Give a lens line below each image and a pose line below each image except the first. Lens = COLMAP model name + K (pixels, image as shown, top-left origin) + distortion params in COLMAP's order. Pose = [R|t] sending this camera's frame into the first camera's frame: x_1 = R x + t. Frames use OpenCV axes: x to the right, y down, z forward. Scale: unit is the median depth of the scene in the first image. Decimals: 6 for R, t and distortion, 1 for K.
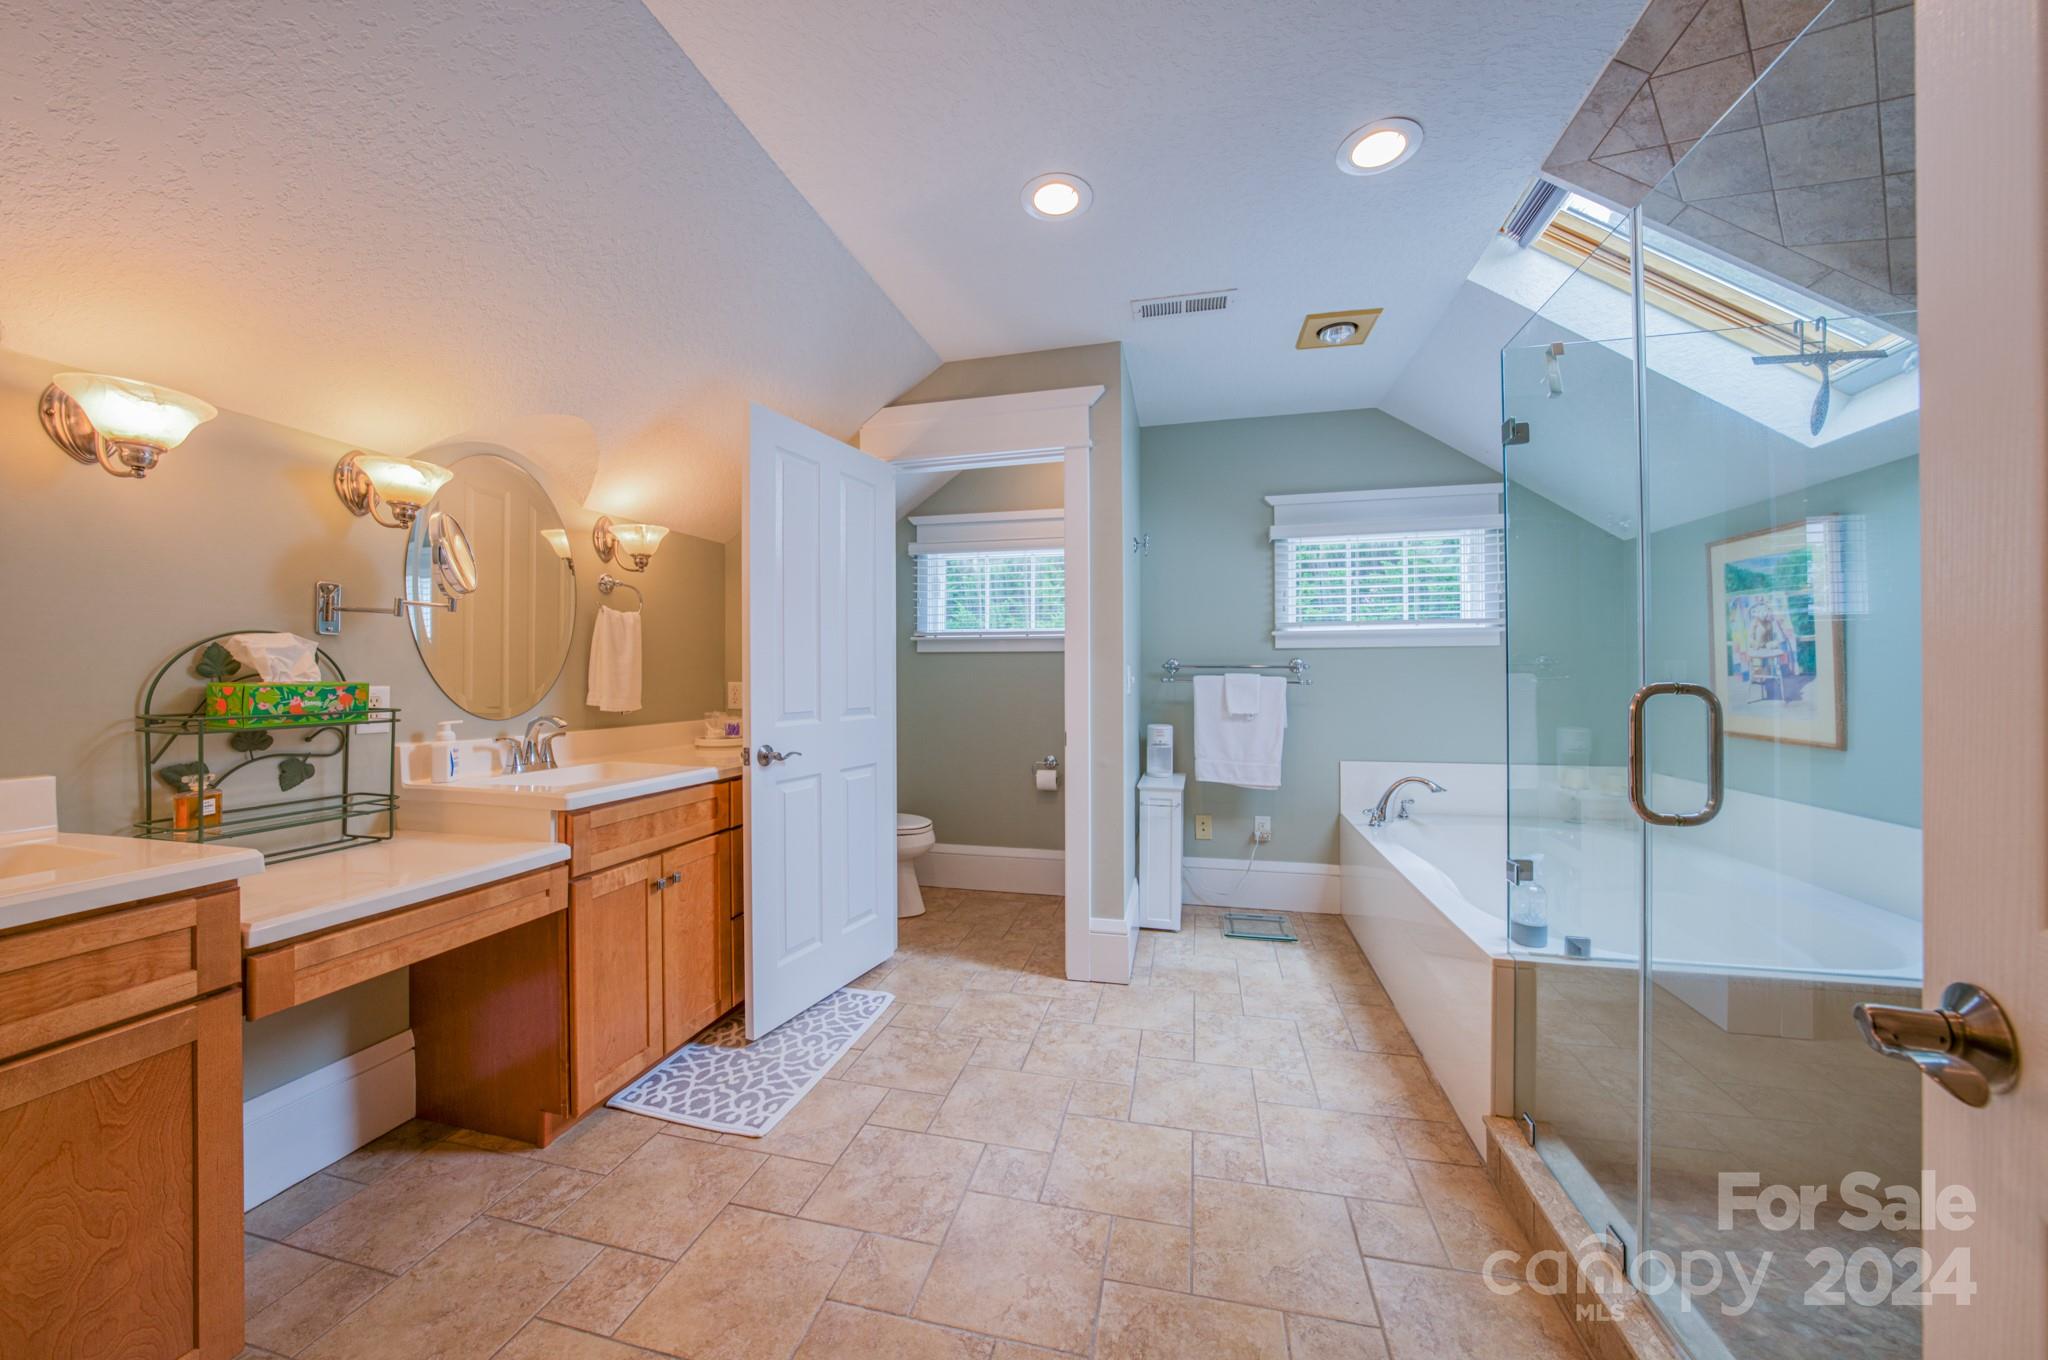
lens RADIAL K [[695.7, 0, 1028.5], [0, 695.7, 677.2], [0, 0, 1]] dist [-0.018656, 0.001395]
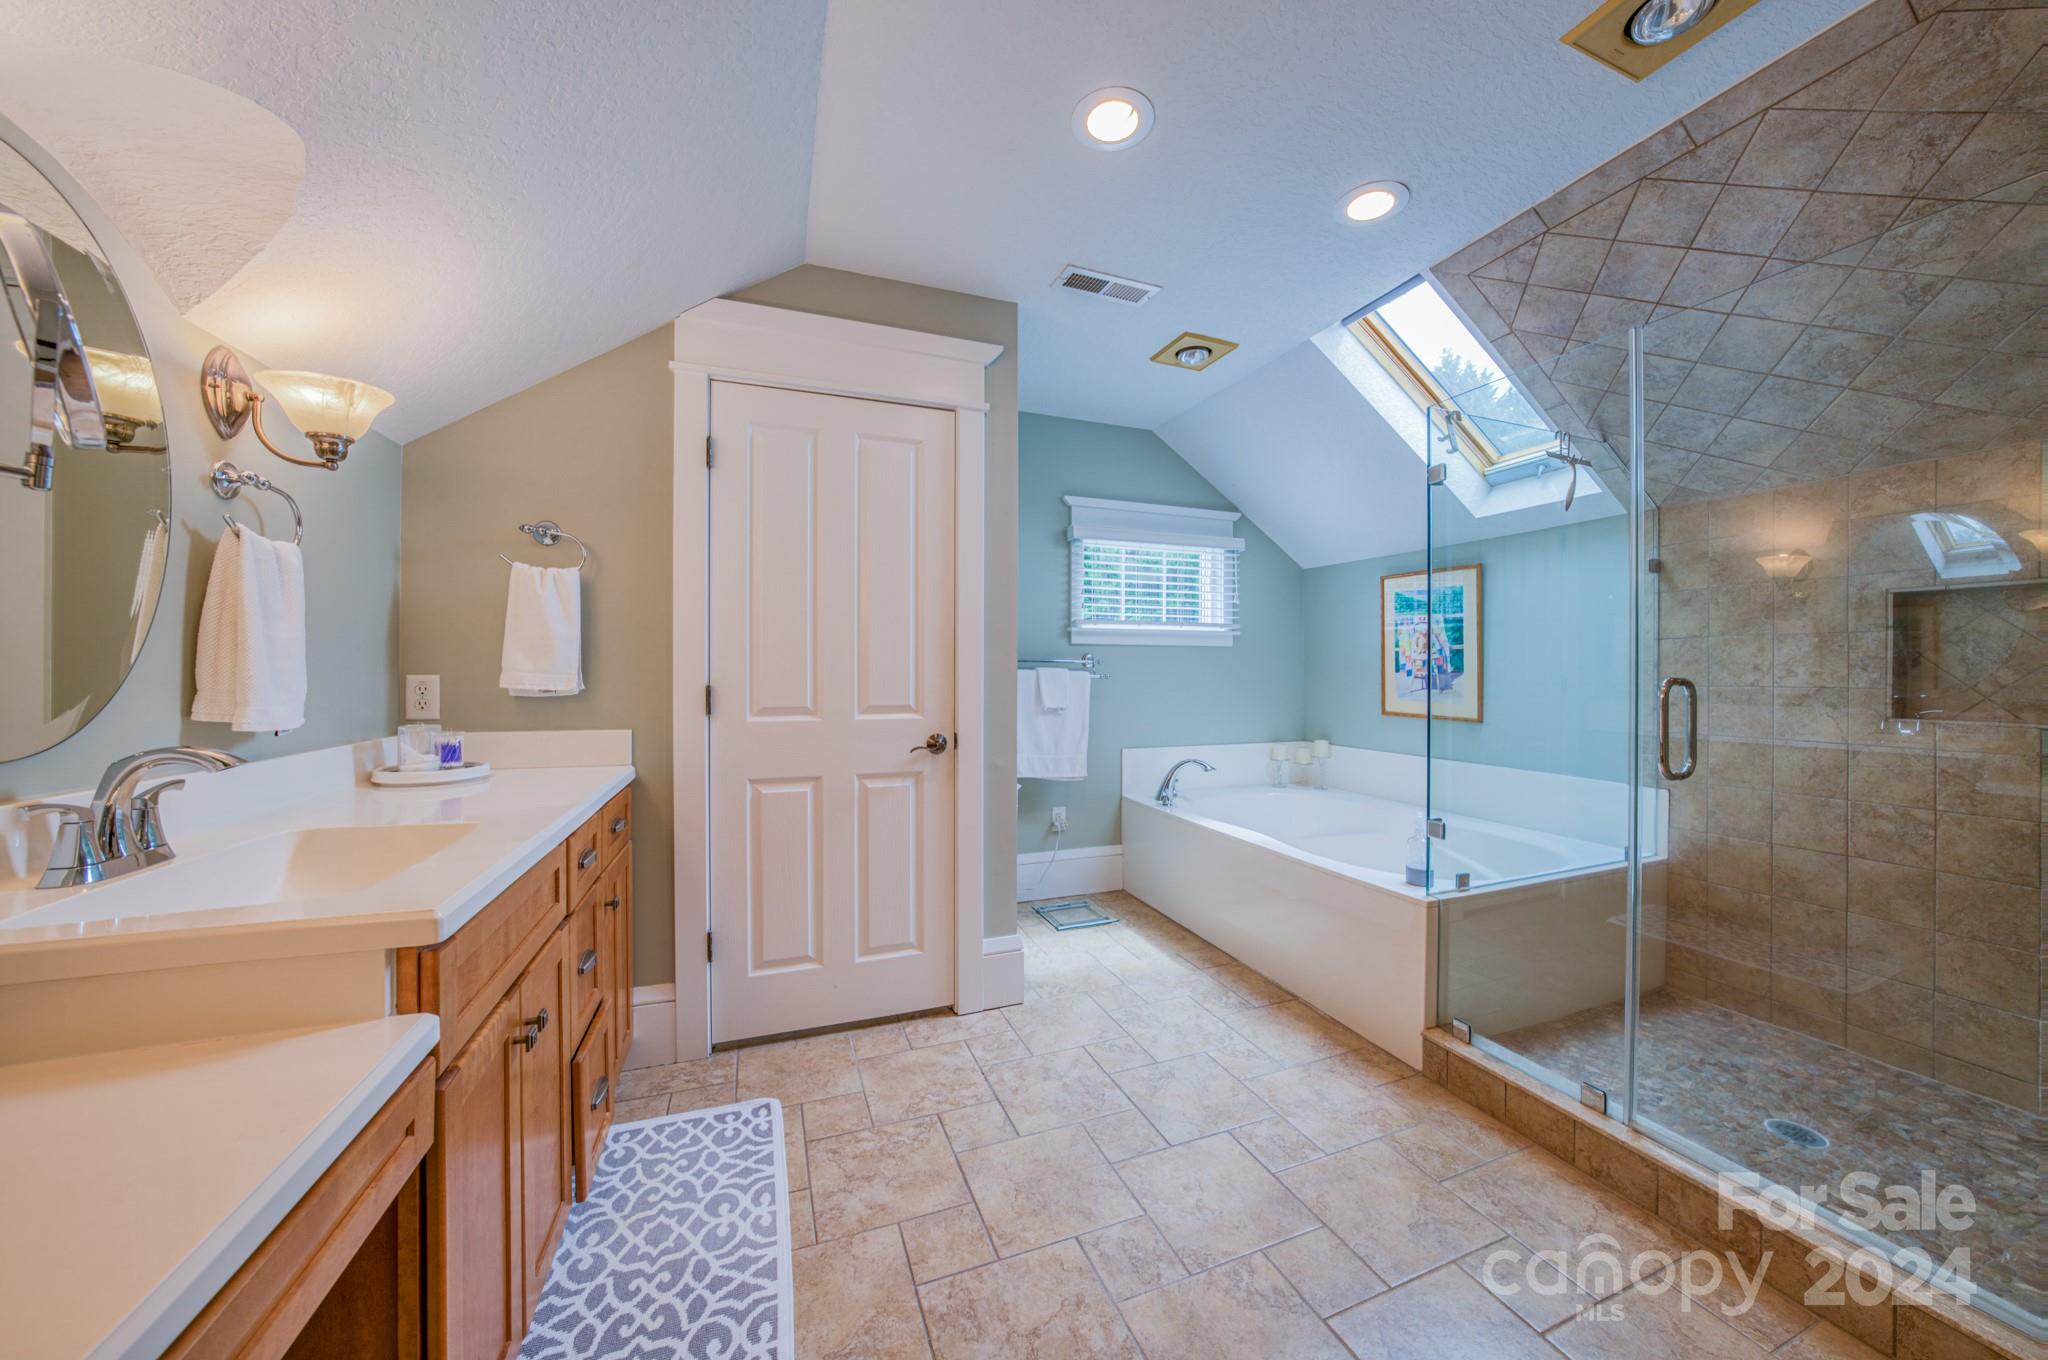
lens RADIAL K [[695.7, 0, 1025.6], [0, 695.7, 676.5], [0, 0, 1]] dist [-0.018656, 0.001395]
pose [[0.826523, 0.001368, 0.562901, -0.410454], [-0.006263, 0.999957, 0.006766, 0.001381], [-0.562868, -0.009118, 0.826496, 0.258735]]
